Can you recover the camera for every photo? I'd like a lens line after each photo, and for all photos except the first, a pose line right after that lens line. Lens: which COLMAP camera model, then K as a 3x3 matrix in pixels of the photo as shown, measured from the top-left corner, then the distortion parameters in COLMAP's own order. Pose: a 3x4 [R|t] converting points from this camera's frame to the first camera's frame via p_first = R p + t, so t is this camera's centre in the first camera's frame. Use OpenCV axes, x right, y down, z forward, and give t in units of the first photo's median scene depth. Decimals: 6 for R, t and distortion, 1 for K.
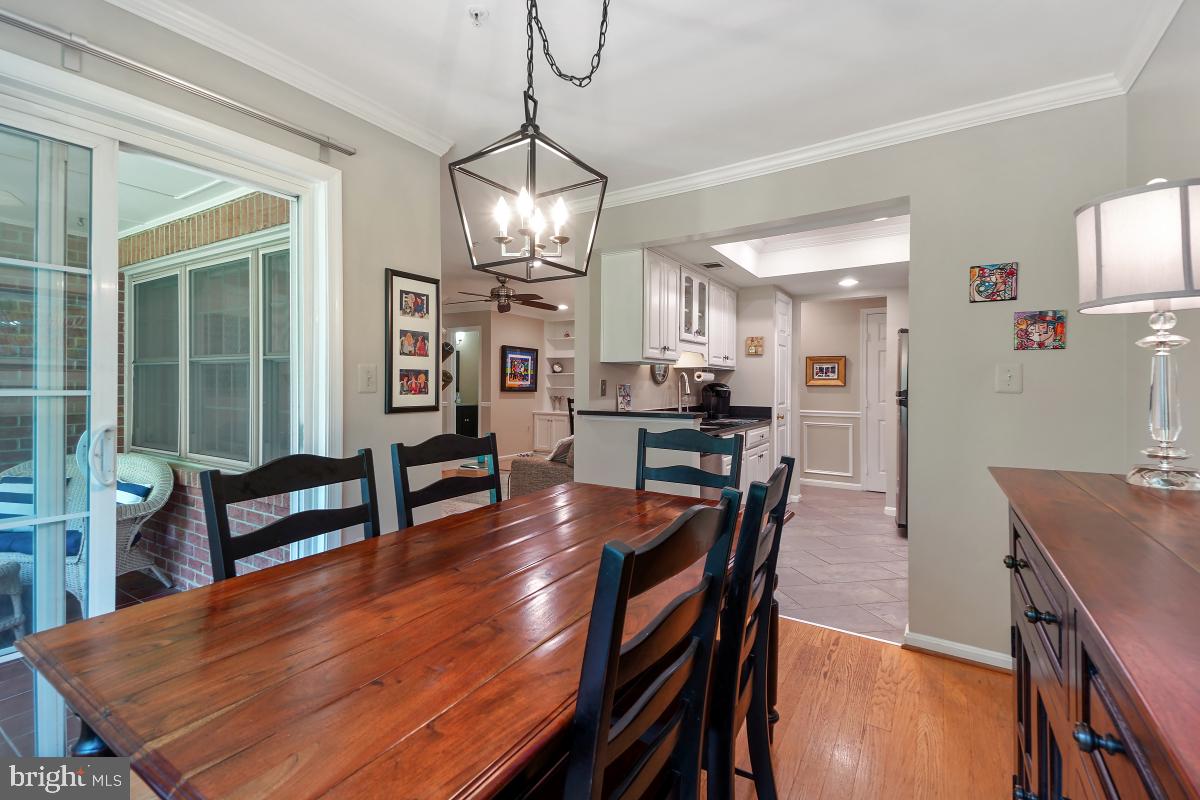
lens RADIAL K [[531.7, 0, 601.5], [0, 531.7, 391.2], [0, 0, 1]] dist [-0.013205, 0.000080]
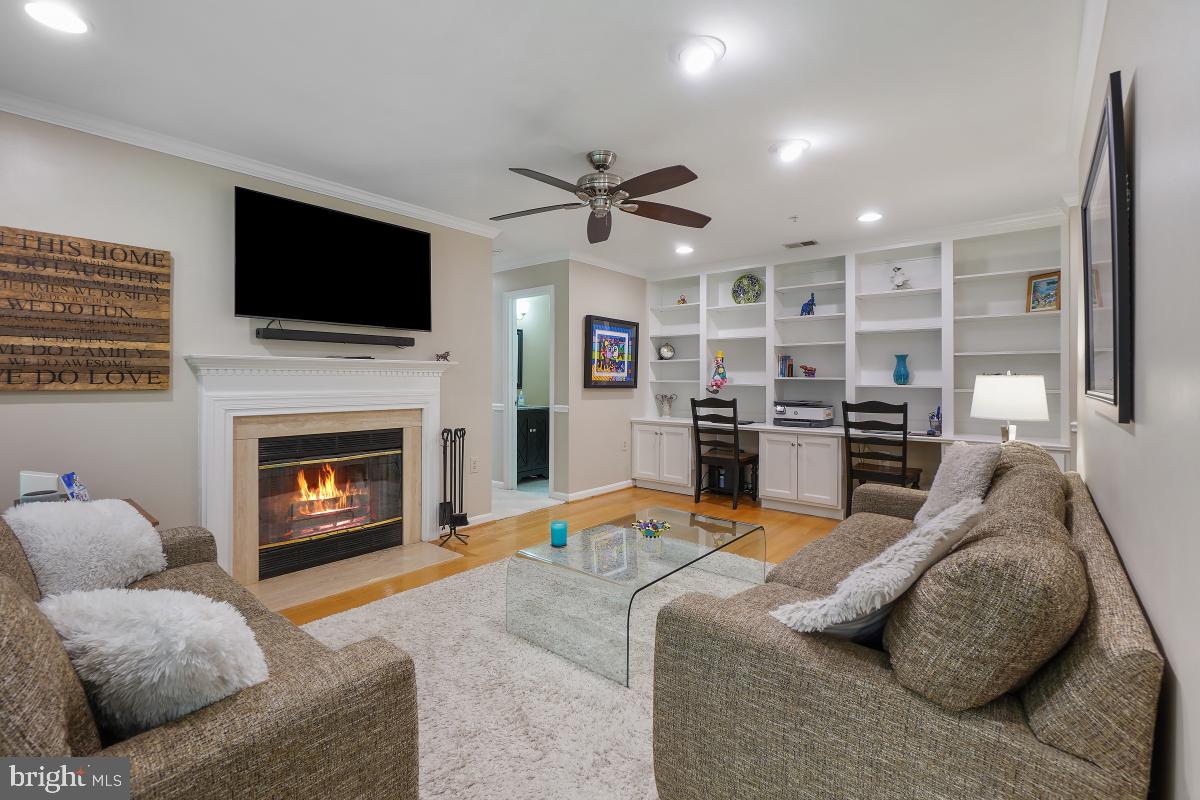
lens RADIAL K [[531.7, 0, 586.3], [0, 531.7, 376.4], [0, 0, 1]] dist [-0.013205, 0.000080]
pose [[0.988224, -0.004858, -0.152939, -0.084116], [0.002078, 0.999830, -0.018332, -0.001793], [0.153002, 0.017798, 0.988066, 0.350020]]
